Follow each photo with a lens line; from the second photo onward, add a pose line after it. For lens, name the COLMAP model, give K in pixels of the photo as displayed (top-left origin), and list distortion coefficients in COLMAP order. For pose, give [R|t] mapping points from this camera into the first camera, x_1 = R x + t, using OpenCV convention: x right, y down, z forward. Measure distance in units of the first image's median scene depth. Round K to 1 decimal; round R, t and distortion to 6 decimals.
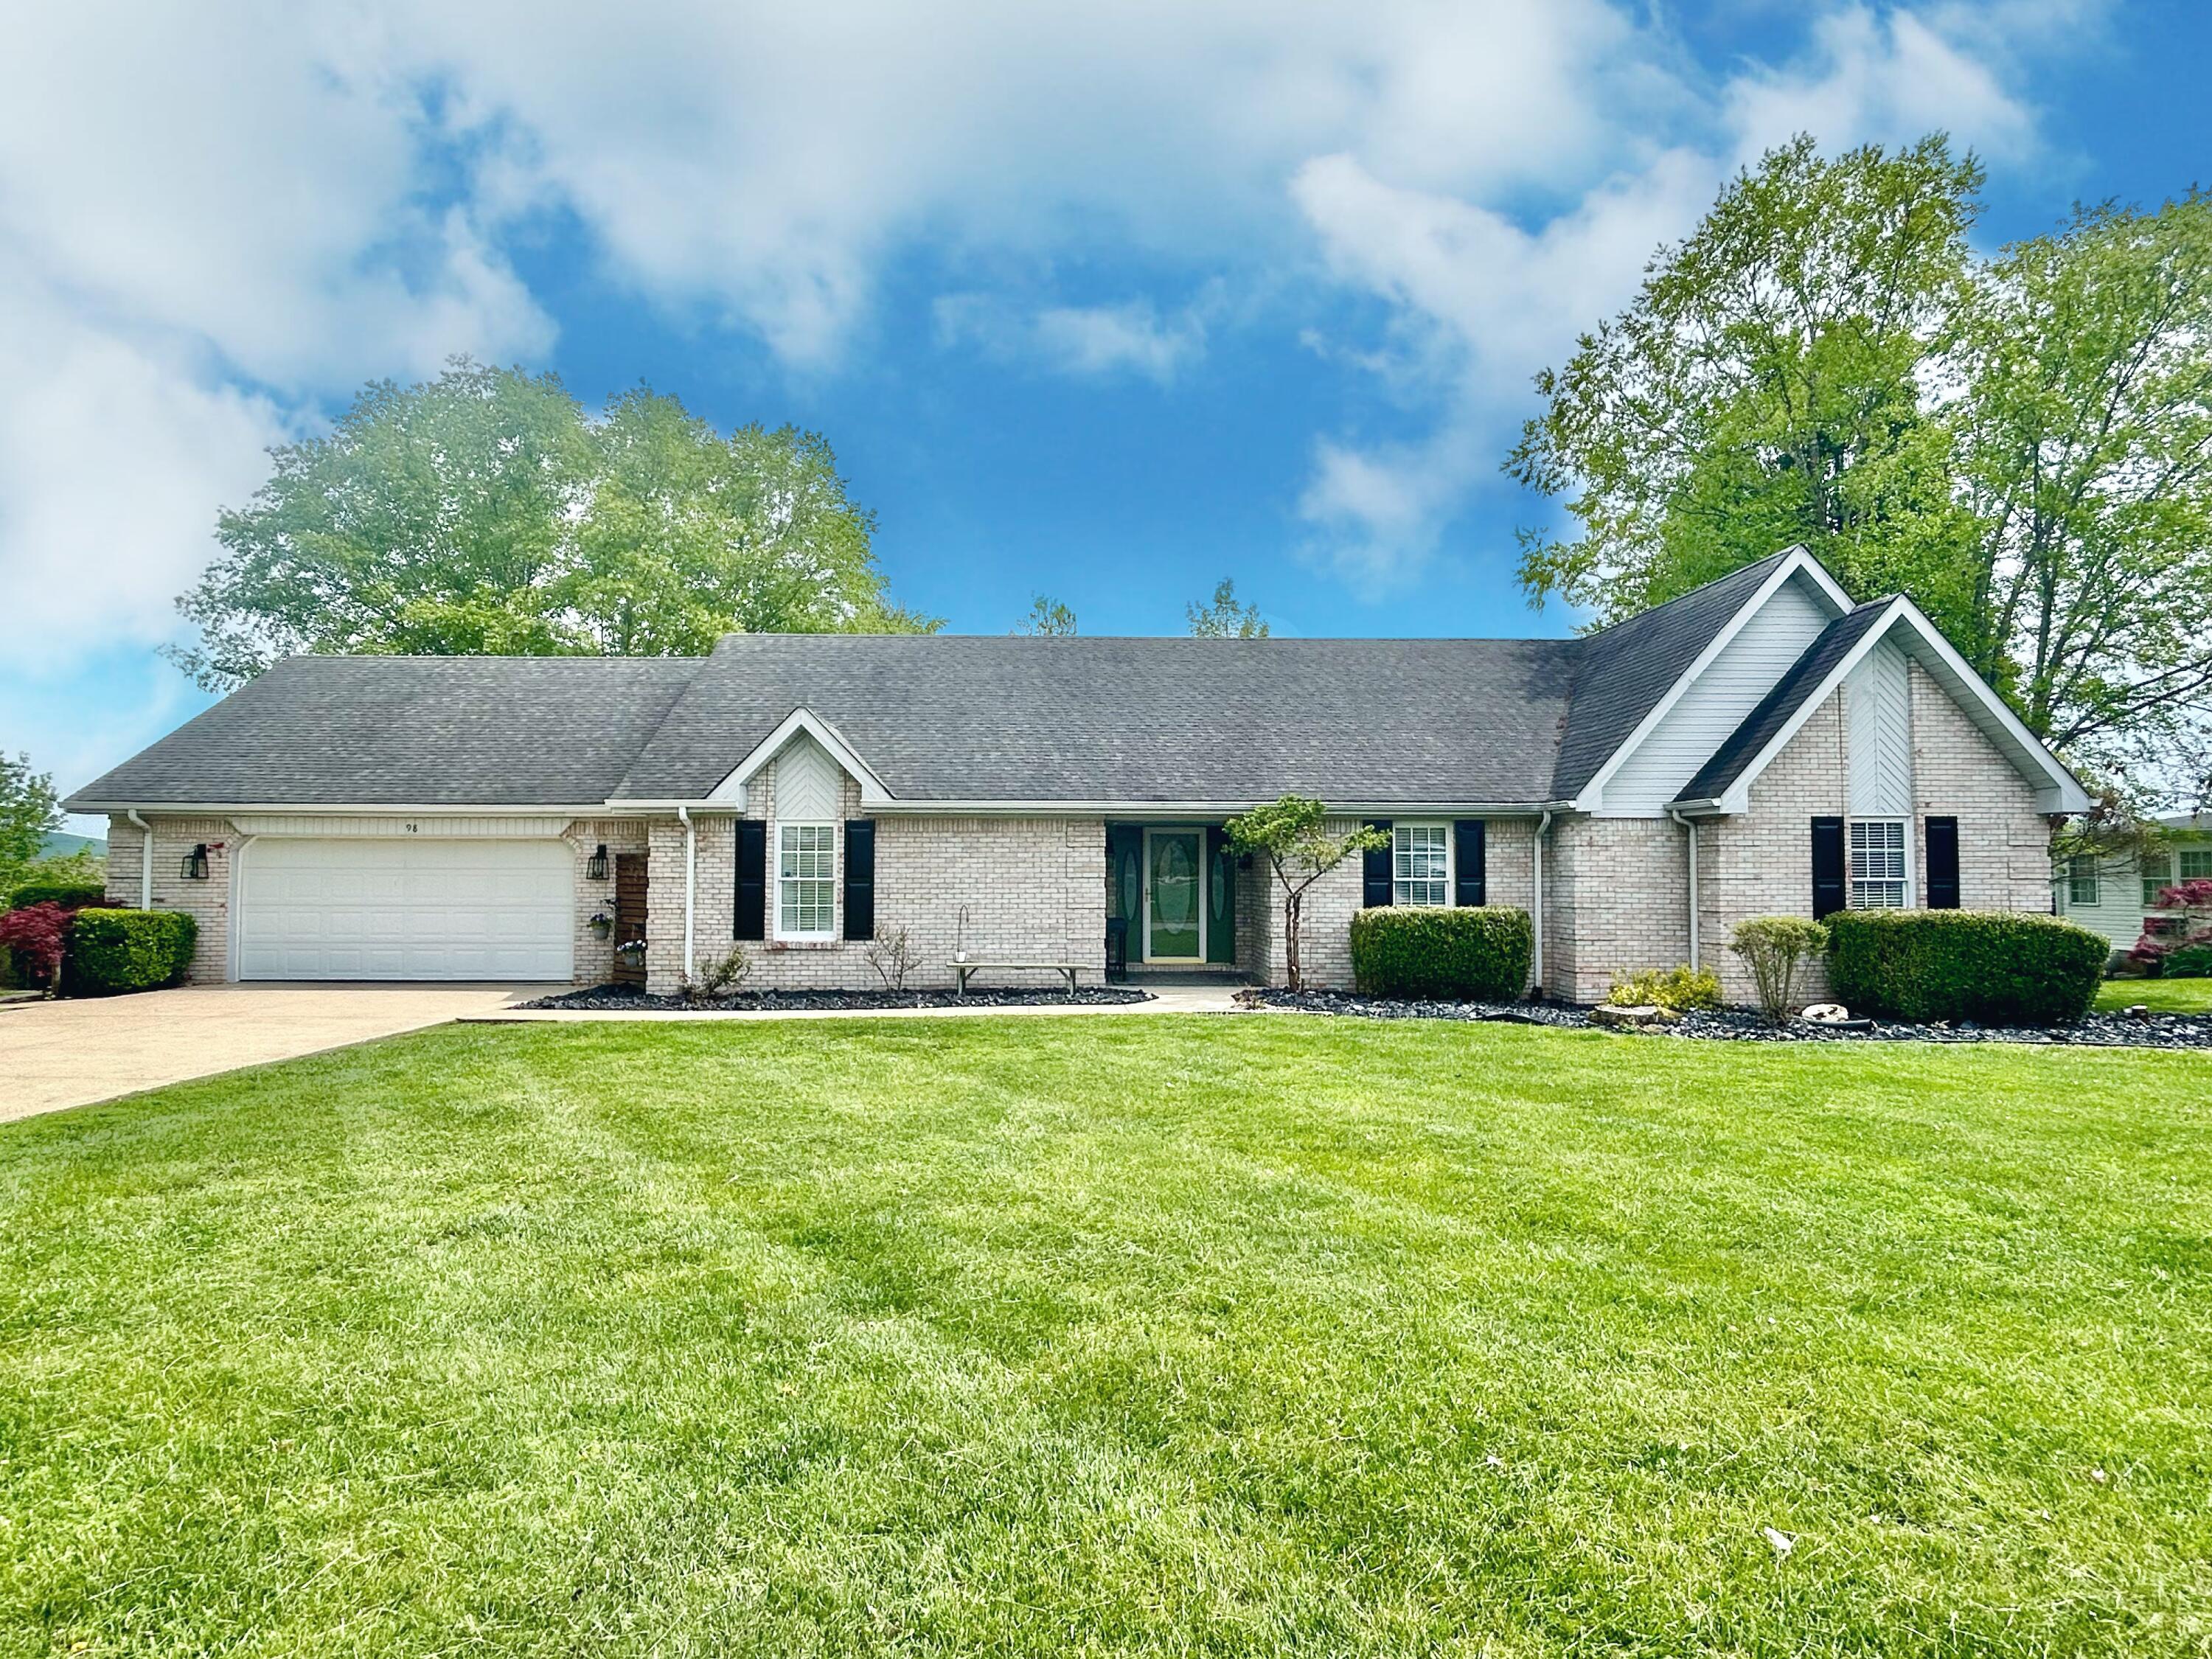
lens RADIAL K [[1218.5, 0, 1106.0], [0, 1218.5, 829.5], [0, 0, 1]] dist [0.001328, -0.000136]
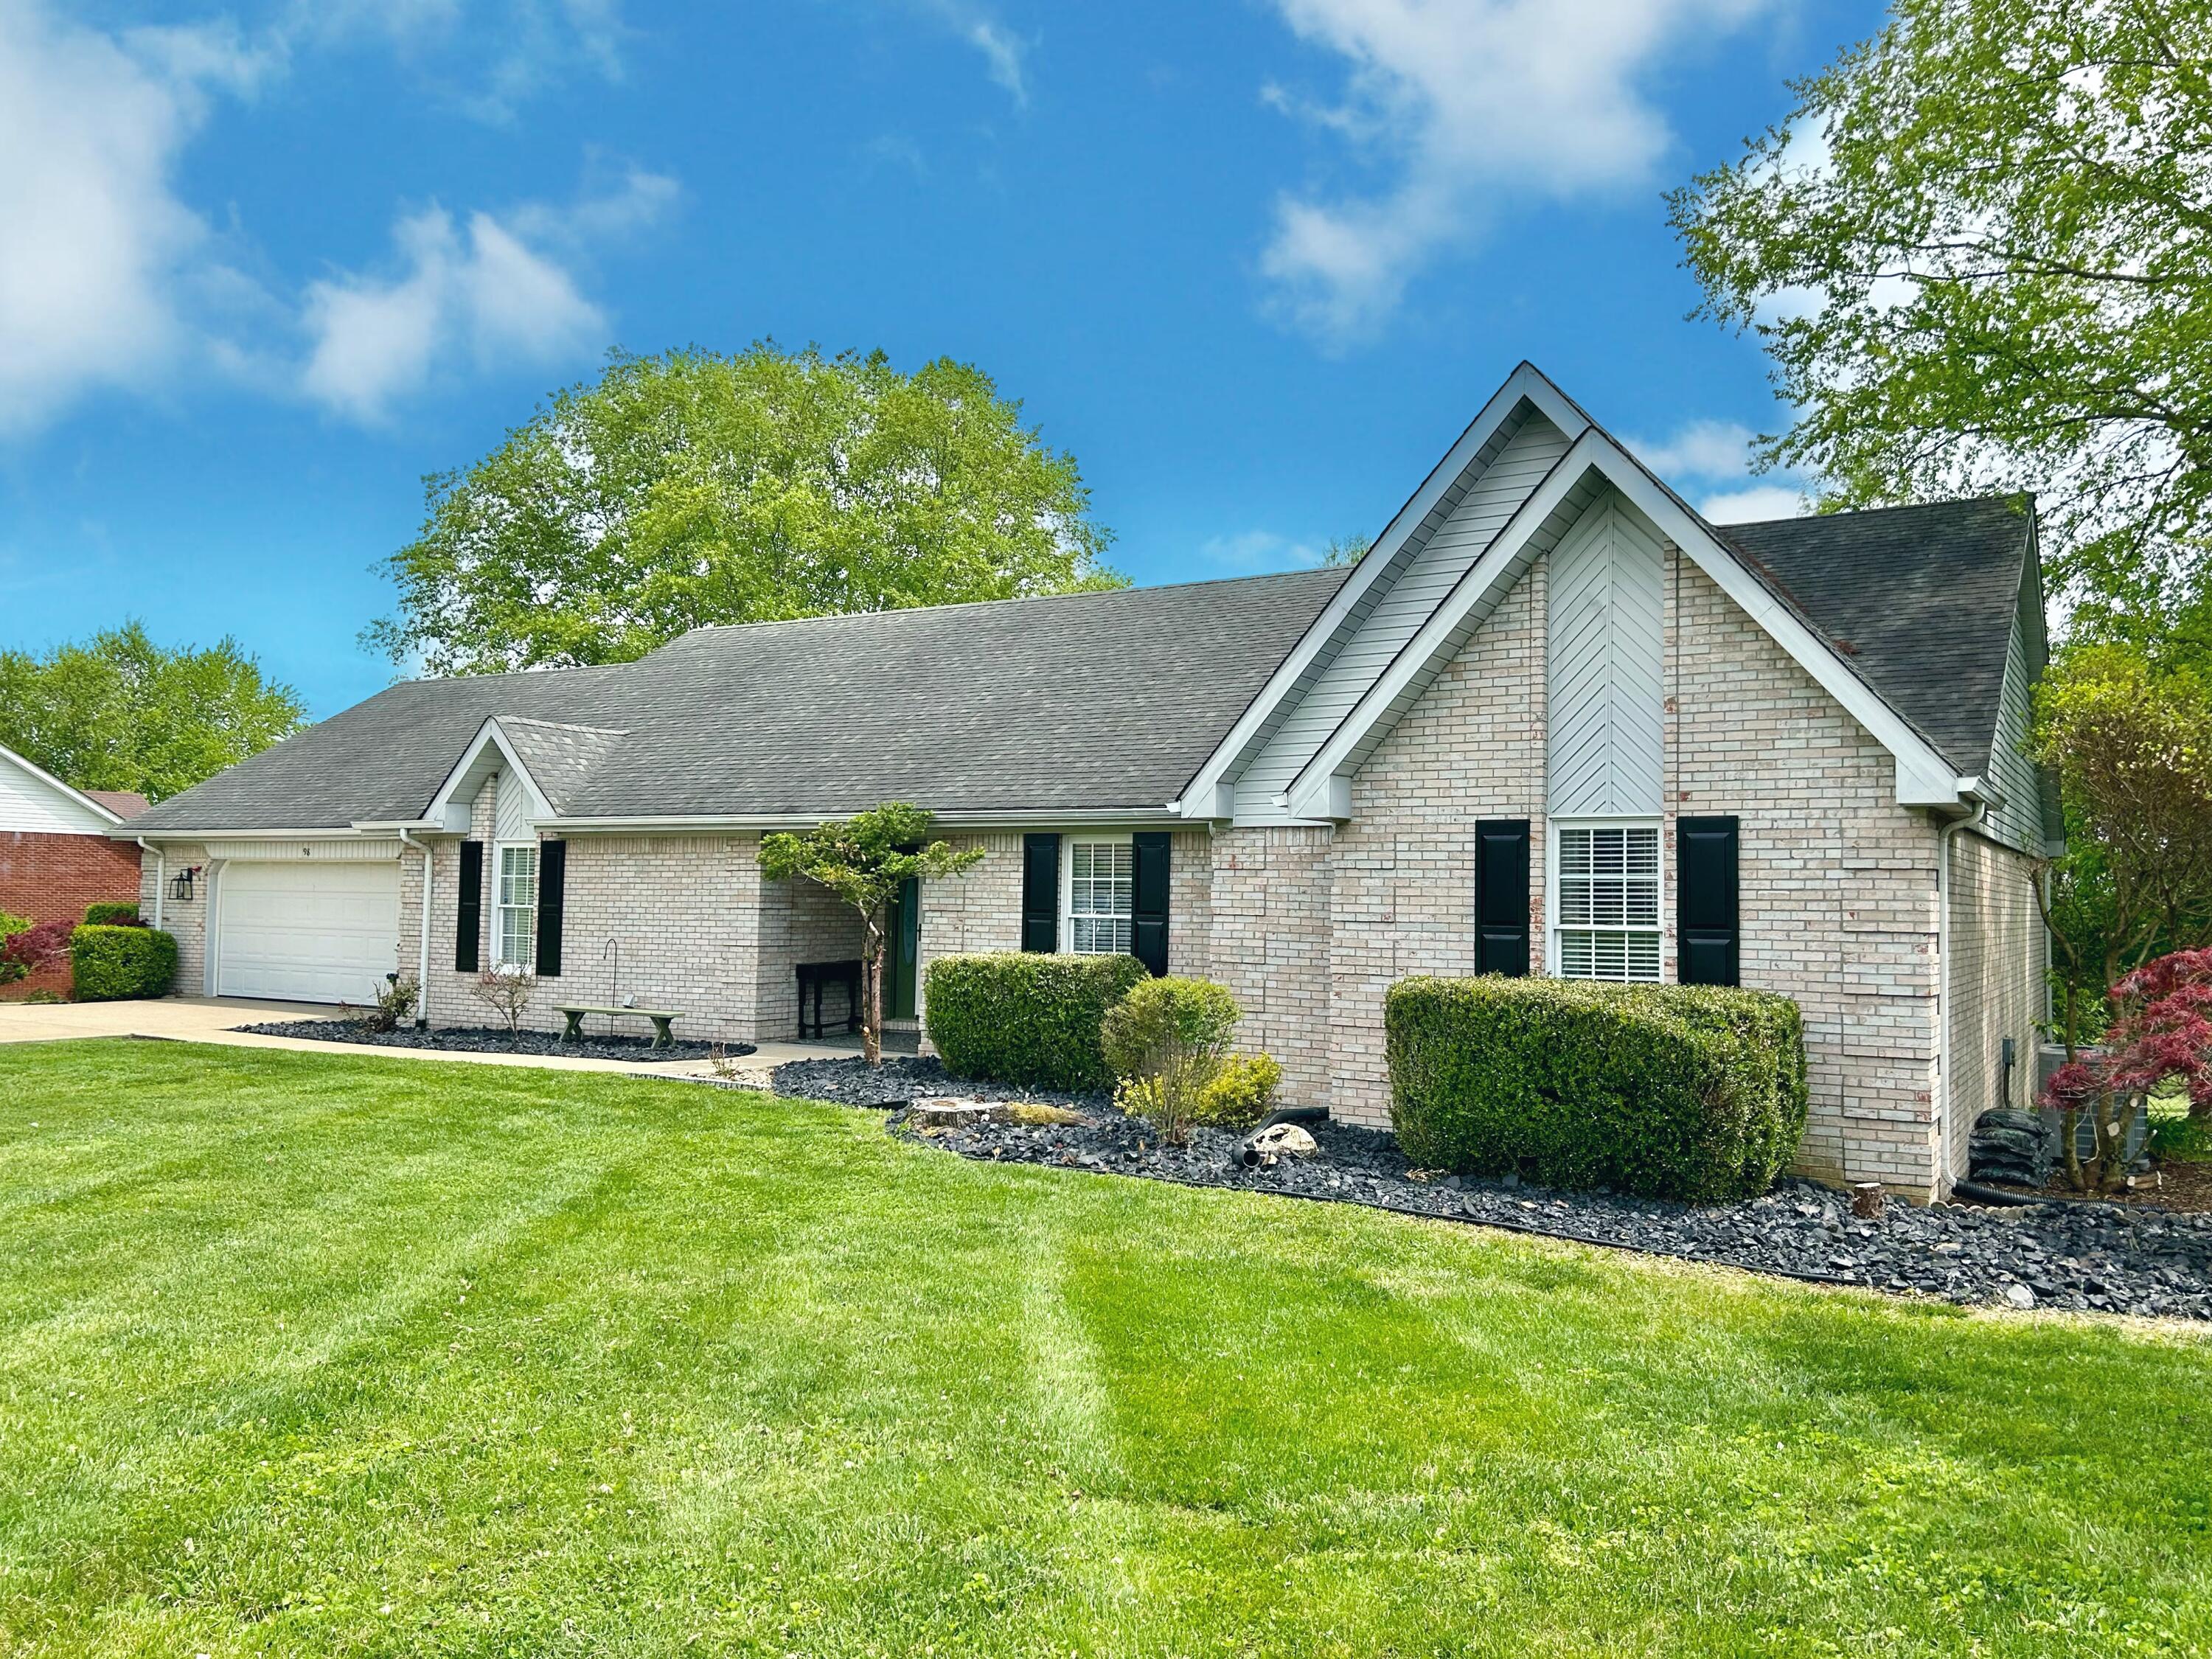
lens RADIAL K [[1866.2, 0, 1106.0], [0, 1866.2, 829.5], [0, 0, 1]] dist [0.071588, 0.000163]
pose [[0.805620, -0.011476, -0.592322, 0.927053], [-0.001508, 0.999769, -0.021421, 0.013277], [0.592431, 0.018151, 0.805417, 0.139341]]
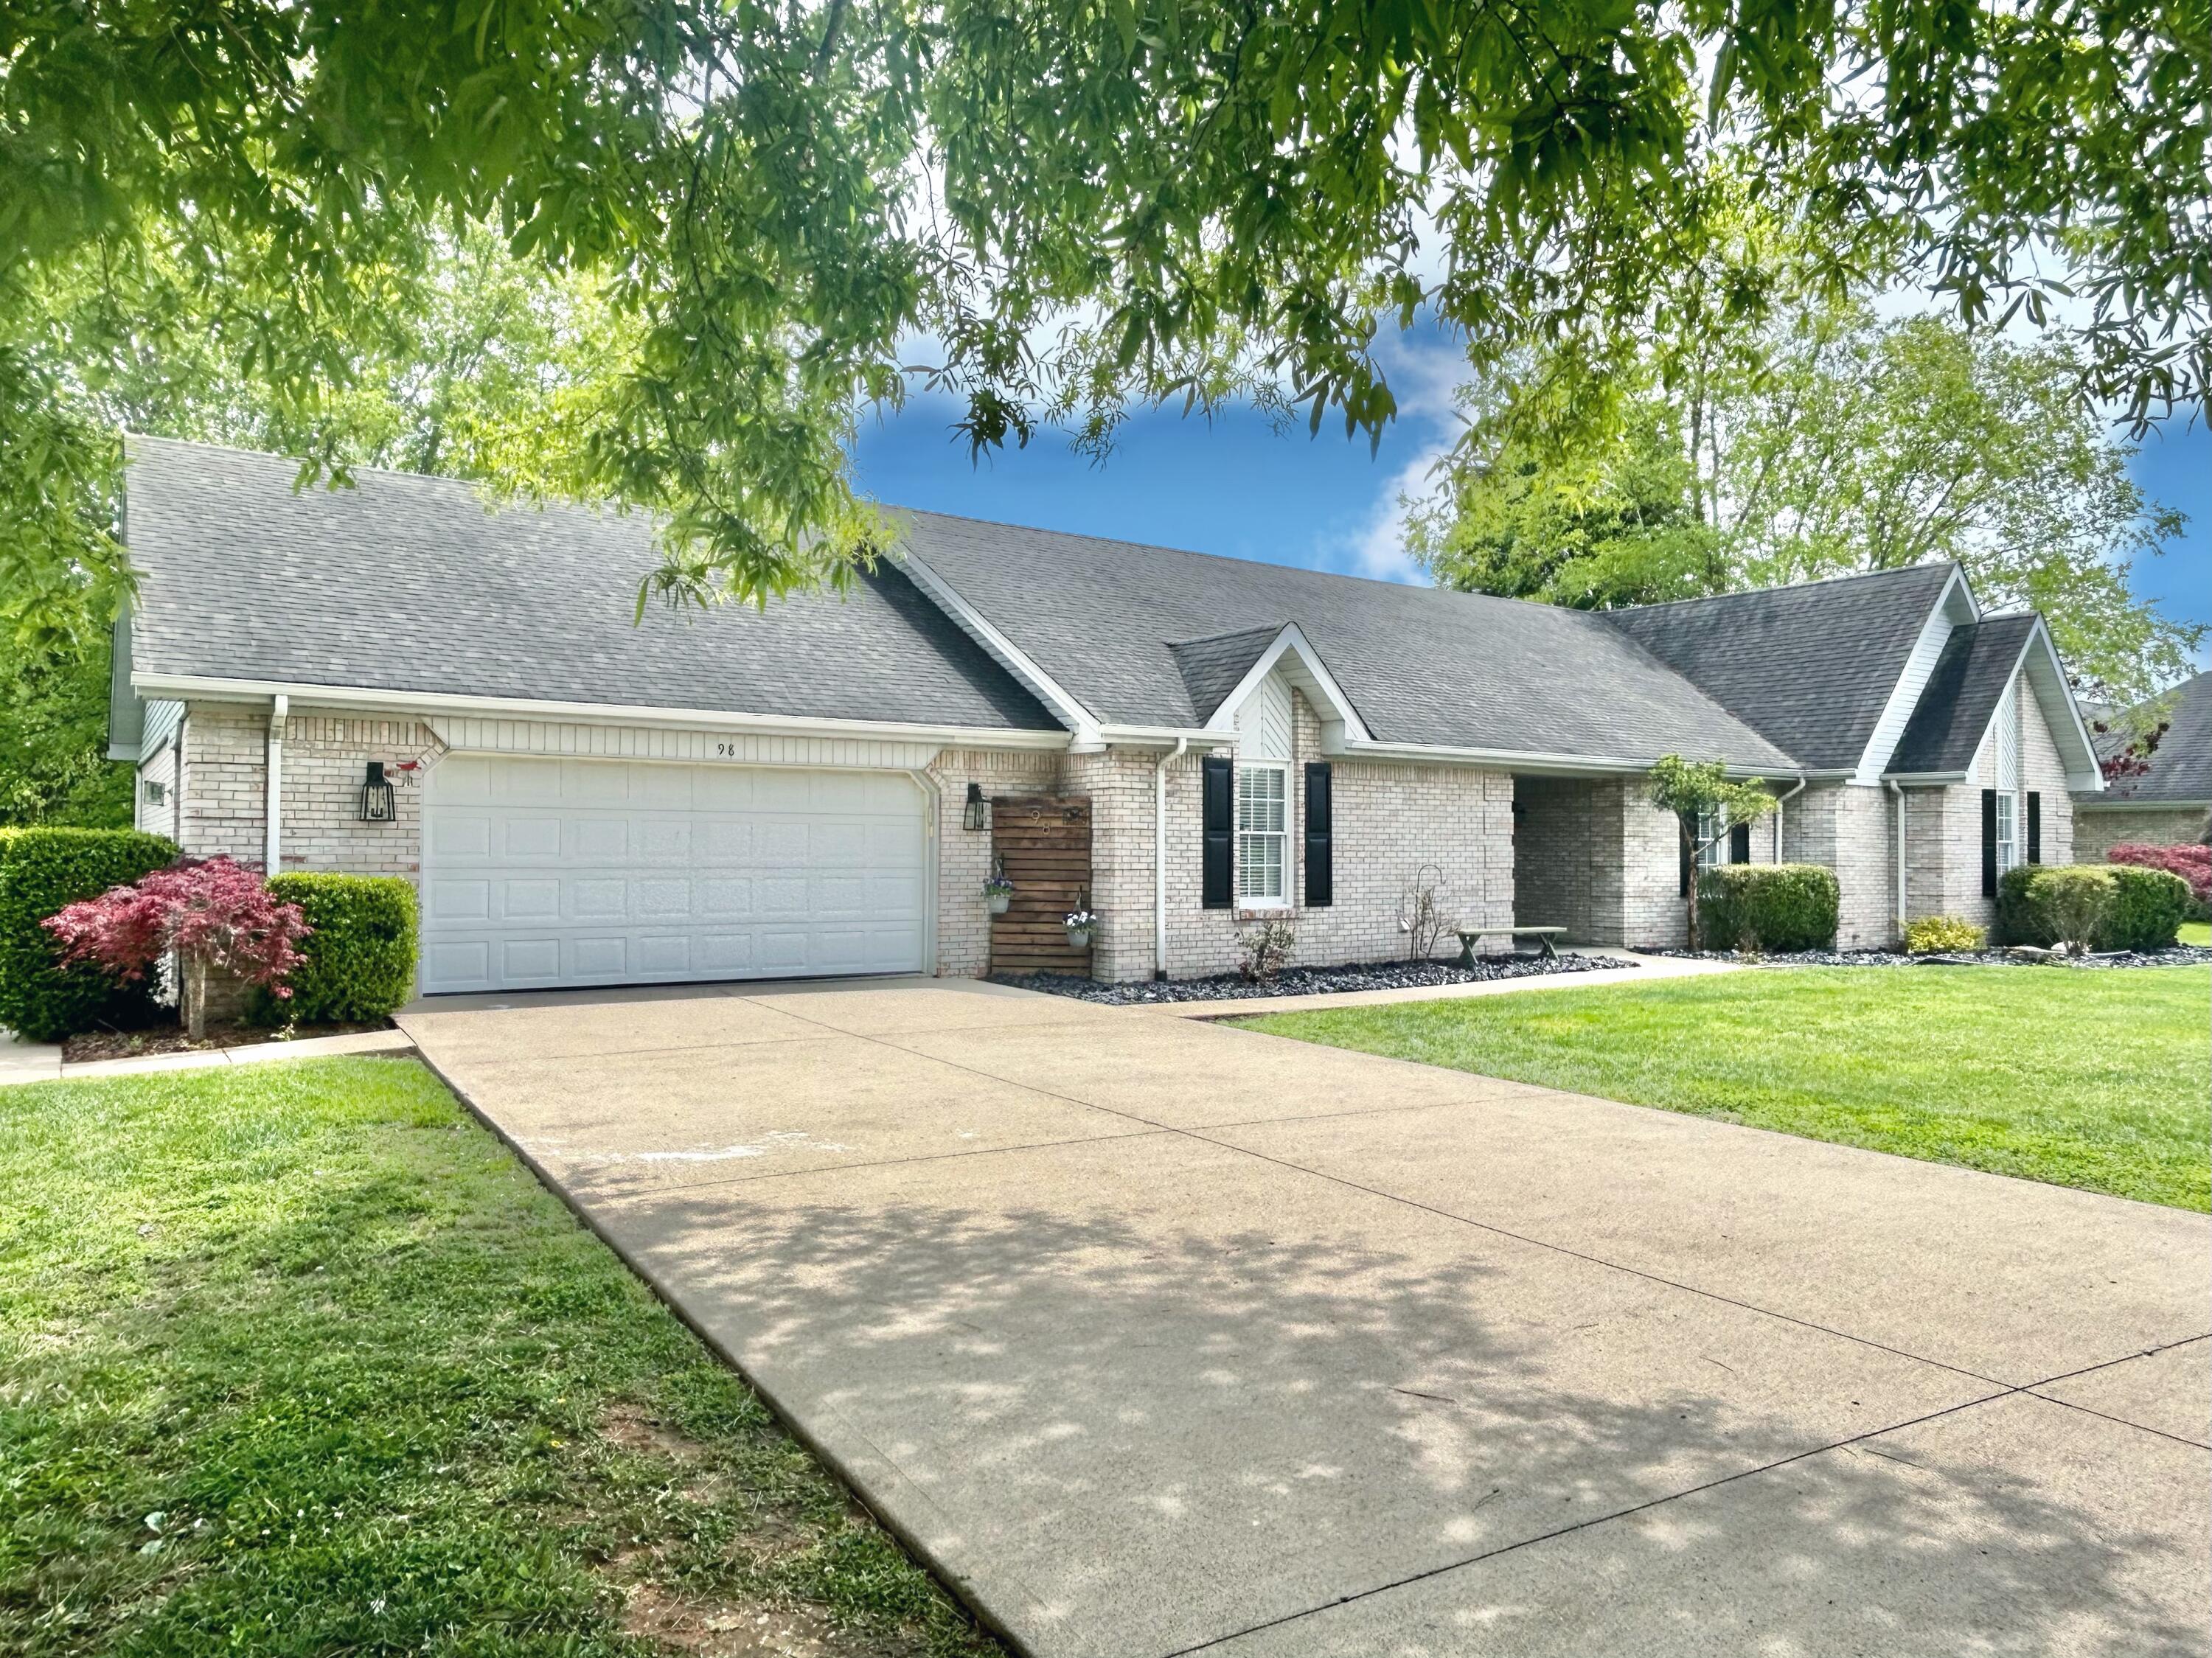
lens RADIAL K [[1381.0, 0, 1106.0], [0, 1381.0, 829.0], [0, 0, 1]] dist [0.002053, 0.000271]
pose [[0.852985, 0.010599, 0.521827, -0.817369], [-0.032376, 0.998943, 0.032633, 0.011408], [-0.520930, -0.044730, 0.852427, 0.268566]]
